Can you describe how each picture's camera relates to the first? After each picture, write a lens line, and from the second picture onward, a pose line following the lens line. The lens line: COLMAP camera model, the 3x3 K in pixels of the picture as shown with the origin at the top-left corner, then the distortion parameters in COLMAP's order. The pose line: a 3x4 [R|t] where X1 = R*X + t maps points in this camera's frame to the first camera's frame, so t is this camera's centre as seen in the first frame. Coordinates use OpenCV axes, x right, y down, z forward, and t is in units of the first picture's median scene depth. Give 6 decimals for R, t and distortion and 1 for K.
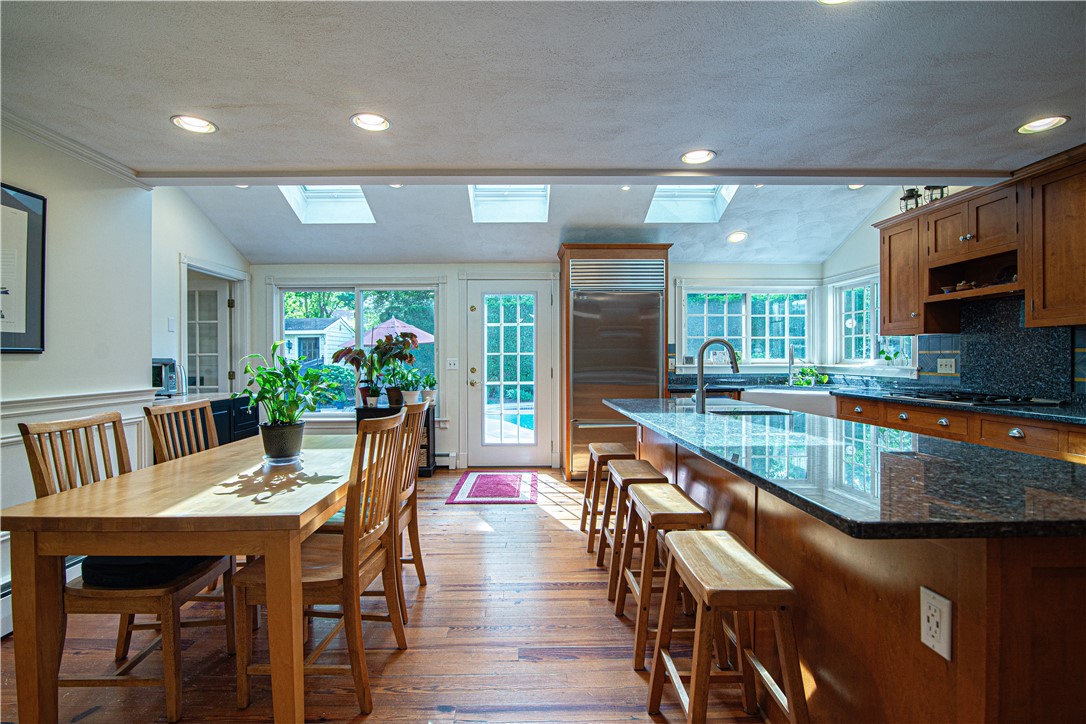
lens RADIAL K [[496.6, 0, 535.4], [0, 496.6, 361.9], [0, 0, 1]] dist [-0.000899, -0.000118]
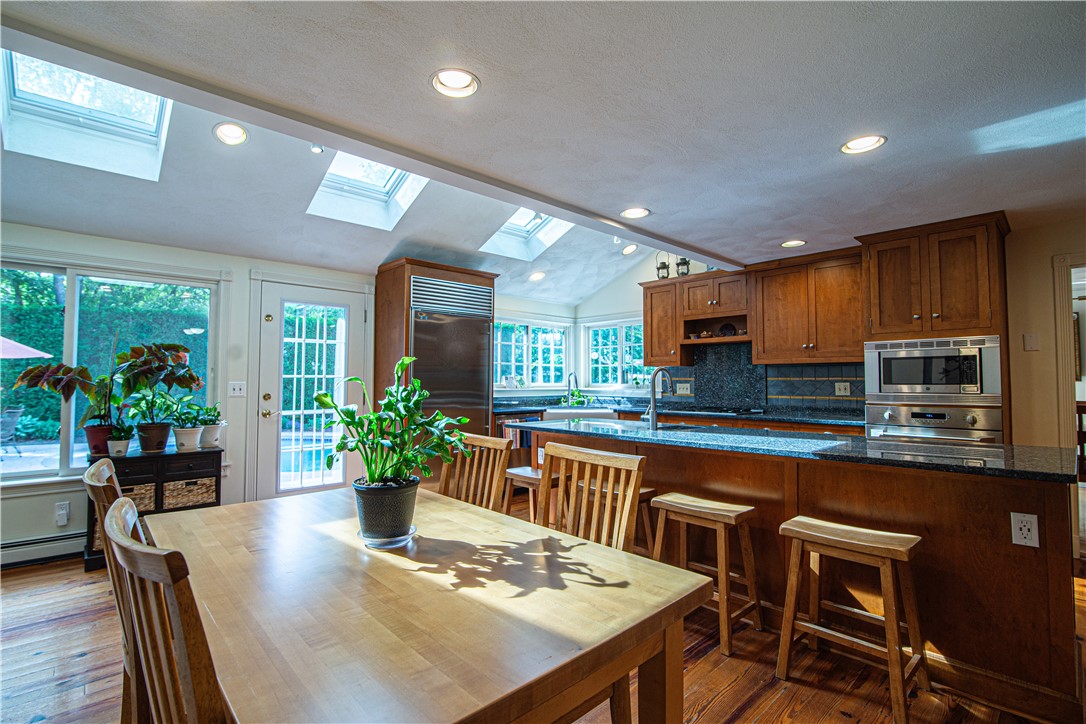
lens RADIAL K [[496.6, 0, 537.1], [0, 496.6, 362.2], [0, 0, 1]] dist [-0.000899, -0.000118]
pose [[0.759836, 0.029715, 0.649436, -0.362841], [0.000975, 0.998902, -0.046847, -0.001303], [-0.650115, 0.036229, 0.758972, 0.156489]]
